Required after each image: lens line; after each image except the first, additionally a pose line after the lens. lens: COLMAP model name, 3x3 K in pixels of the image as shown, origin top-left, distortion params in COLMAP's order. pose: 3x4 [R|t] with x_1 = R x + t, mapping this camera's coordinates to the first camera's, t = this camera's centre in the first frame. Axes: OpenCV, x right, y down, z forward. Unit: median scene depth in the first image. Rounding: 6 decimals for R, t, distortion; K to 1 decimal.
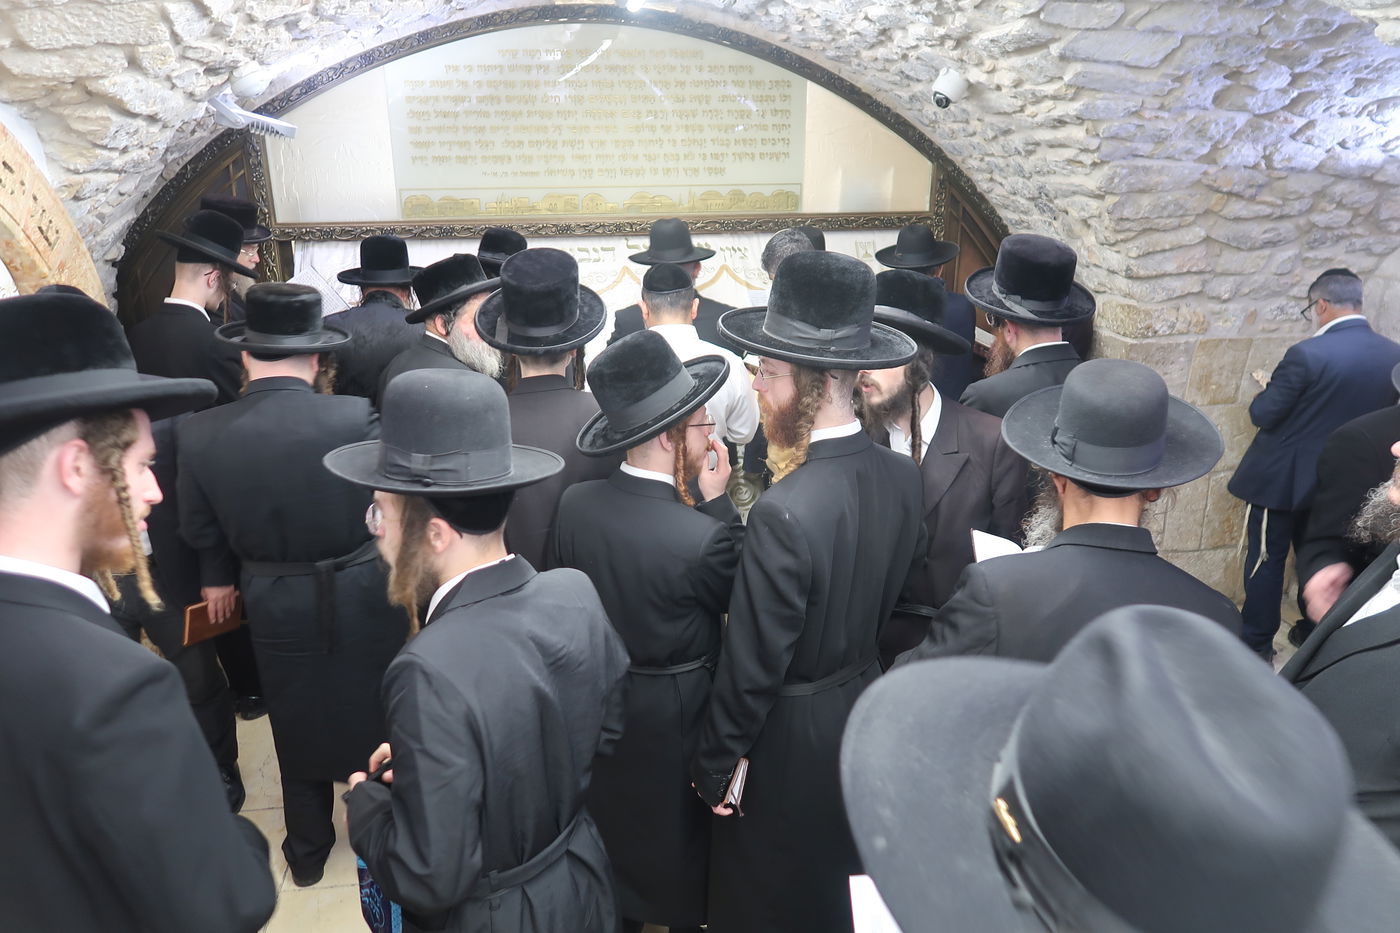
lens RADIAL K [[961.2, 0, 700.0], [0, 961.2, 466.5], [0, 0, 1]] dist [-0.021956, 0.005801]
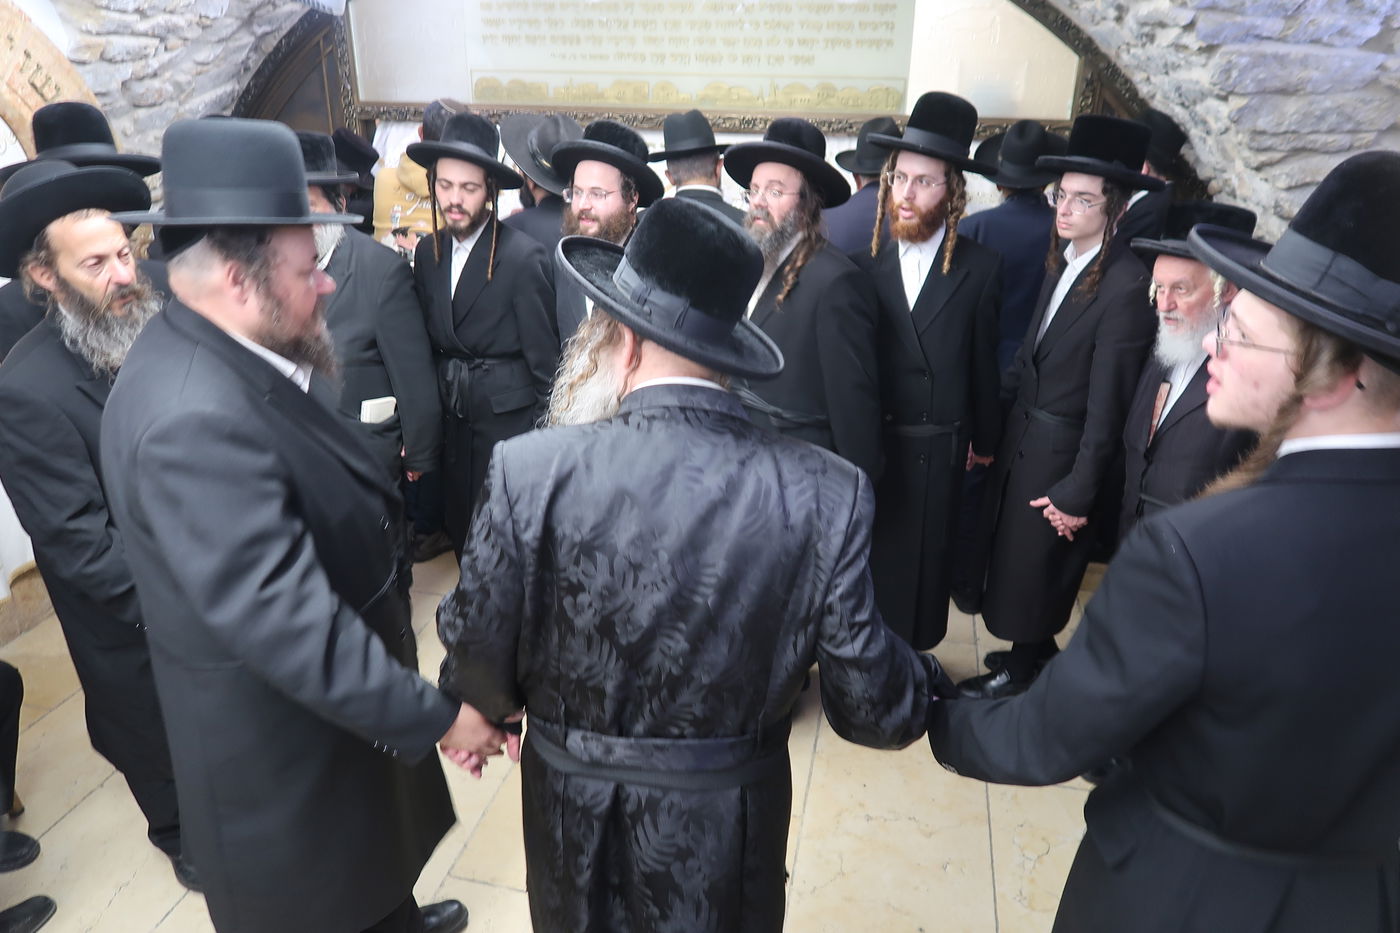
lens RADIAL K [[961.2, 0, 700.0], [0, 961.2, 466.5], [0, 0, 1]] dist [-0.021956, 0.005801]
pose [[0.934033, 0.158526, -0.320081, 0.273898], [-0.133476, 0.986106, 0.098888, -0.020798], [0.331310, -0.049641, 0.942215, 0.144858]]
